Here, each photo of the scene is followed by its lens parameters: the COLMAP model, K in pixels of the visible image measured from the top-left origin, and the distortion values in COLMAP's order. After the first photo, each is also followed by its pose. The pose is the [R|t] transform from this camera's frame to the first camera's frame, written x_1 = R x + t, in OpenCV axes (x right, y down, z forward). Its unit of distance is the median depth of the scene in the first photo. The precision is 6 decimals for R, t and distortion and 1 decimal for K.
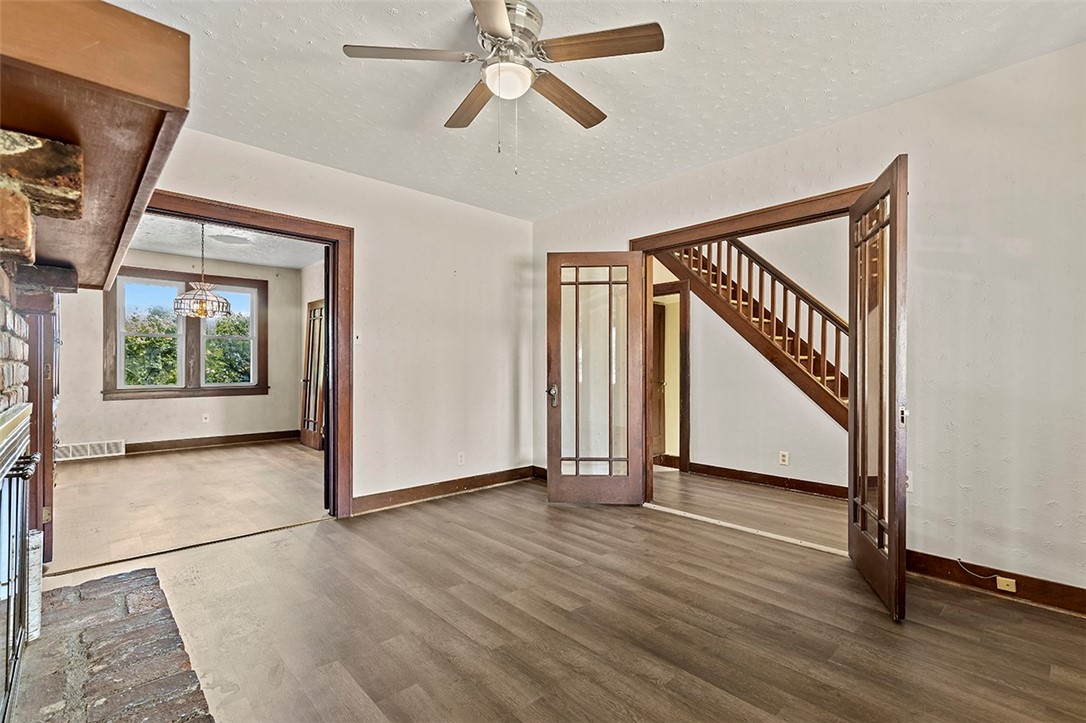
lens RADIAL K [[485.2, 0, 546.4], [0, 485.2, 365.4], [0, 0, 1]] dist [-0.000674, -0.000019]
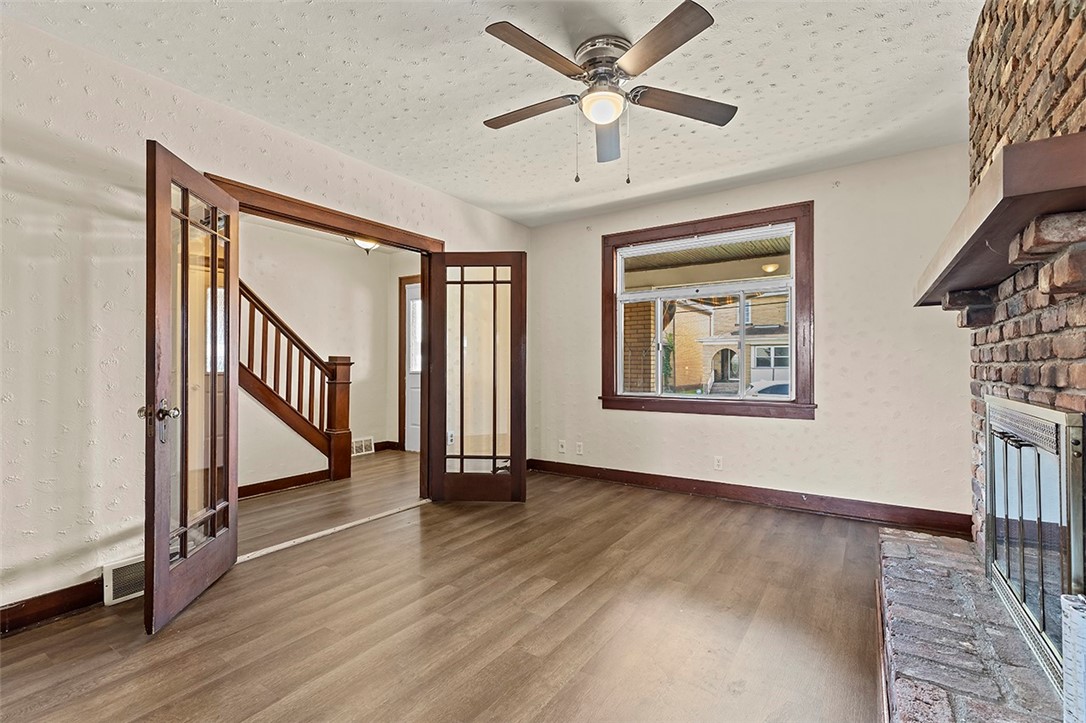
lens RADIAL K [[485.2, 0, 546.4], [0, 485.2, 365.4], [0, 0, 1]] dist [-0.000674, -0.000019]
pose [[-0.228512, -0.001171, 0.973540, -0.893715], [-0.003110, 0.999995, 0.000473, 0.000629], [-0.973536, -0.002920, -0.228514, 1.095709]]
